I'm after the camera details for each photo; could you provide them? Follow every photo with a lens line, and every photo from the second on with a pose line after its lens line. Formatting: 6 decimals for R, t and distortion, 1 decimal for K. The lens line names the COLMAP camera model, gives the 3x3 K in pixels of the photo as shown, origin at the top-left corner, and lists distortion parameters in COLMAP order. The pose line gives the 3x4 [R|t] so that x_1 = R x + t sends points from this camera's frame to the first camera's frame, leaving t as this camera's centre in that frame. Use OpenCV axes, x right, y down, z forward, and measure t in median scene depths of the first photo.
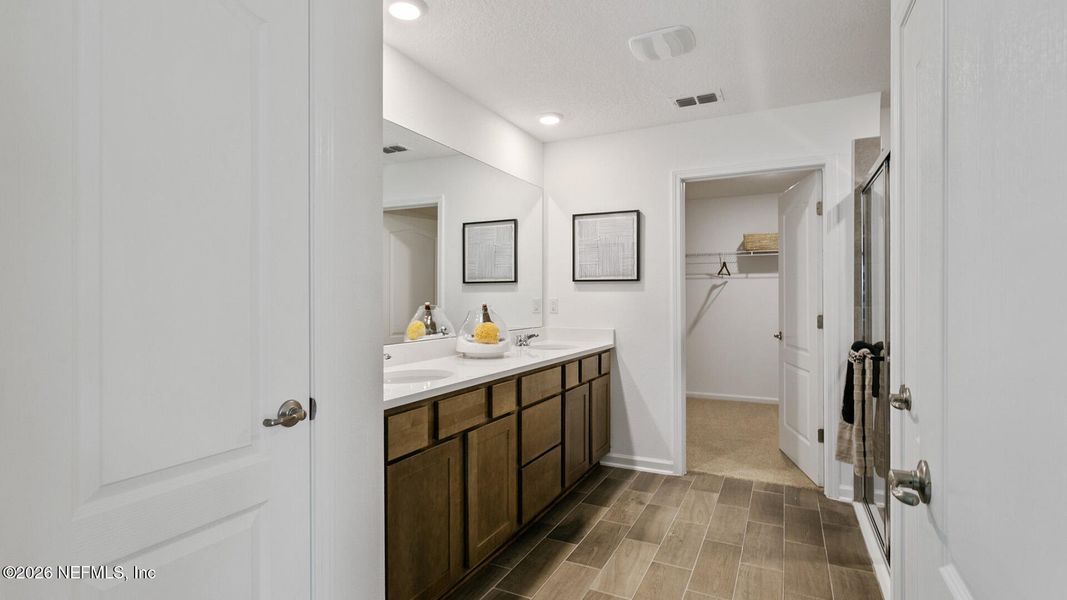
lens RADIAL K [[509.9, 0, 533.4], [0, 509.9, 305.4], [0, 0, 1]] dist [-0.000419, 0.000018]
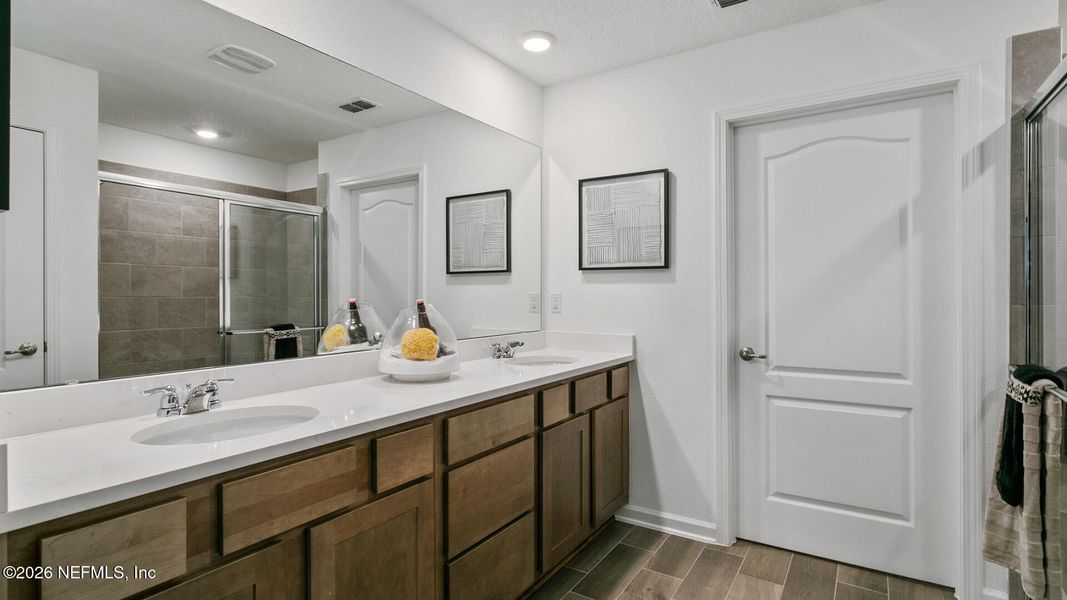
lens RADIAL K [[519.5, 0, 533.5], [0, 519.5, 300.0], [0, 0, 1]] dist [0.000101, 0.000016]
pose [[0.993247, 0.000828, -0.116017, 0.122777], [-0.000870, 1.000000, -0.000317, -0.003608], [0.116017, 0.000416, 0.993247, 0.298526]]
